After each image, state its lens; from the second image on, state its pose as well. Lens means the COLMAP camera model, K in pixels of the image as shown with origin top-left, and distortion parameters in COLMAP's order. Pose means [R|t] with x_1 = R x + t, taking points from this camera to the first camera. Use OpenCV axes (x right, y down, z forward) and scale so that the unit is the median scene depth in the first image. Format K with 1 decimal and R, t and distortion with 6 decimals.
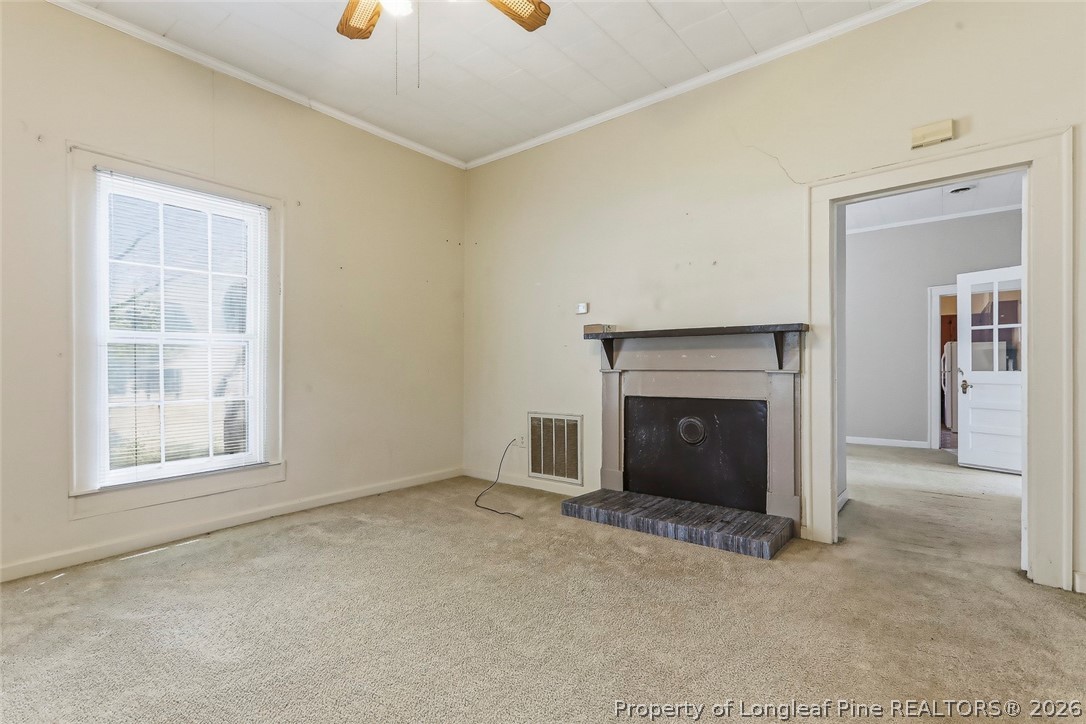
lens RADIAL K [[501.3, 0, 537.4], [0, 501.3, 365.0], [0, 0, 1]] dist [0.000566, 0.000538]
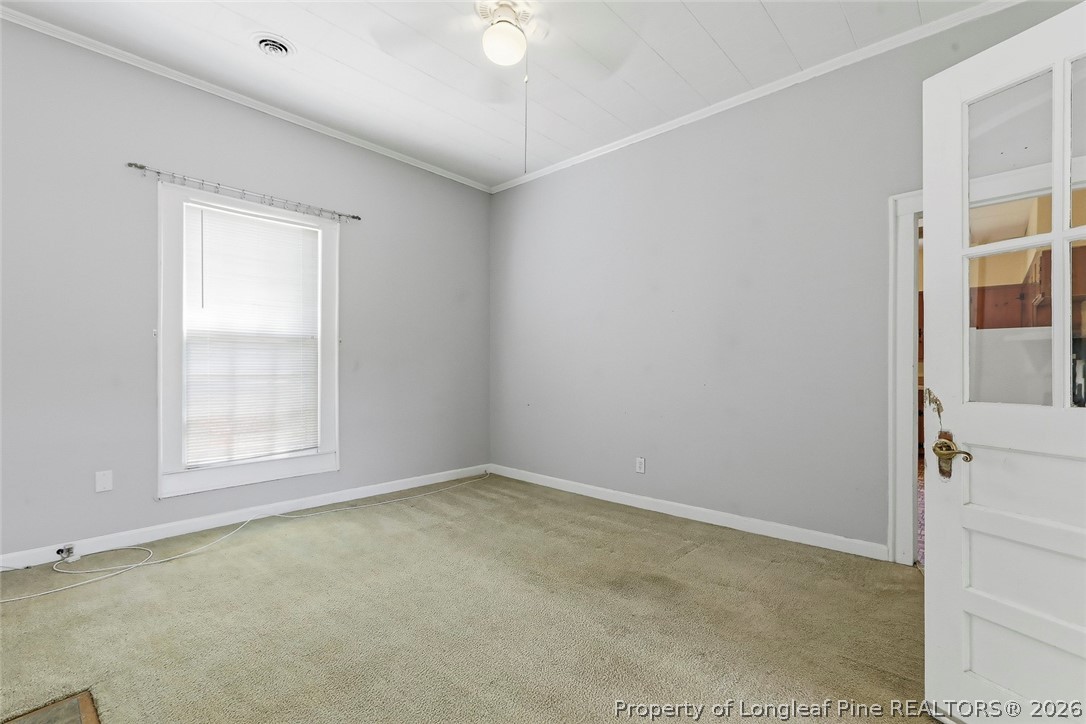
lens RADIAL K [[484.9, 0, 543.0], [0, 484.9, 362.0], [0, 0, 1]] dist [-0.000163, 0.000181]
pose [[0.998087, 0.004214, -0.061682, 0.378228], [-0.004414, 0.999985, -0.003103, -0.005019], [0.061668, 0.003369, 0.998091, 0.419093]]
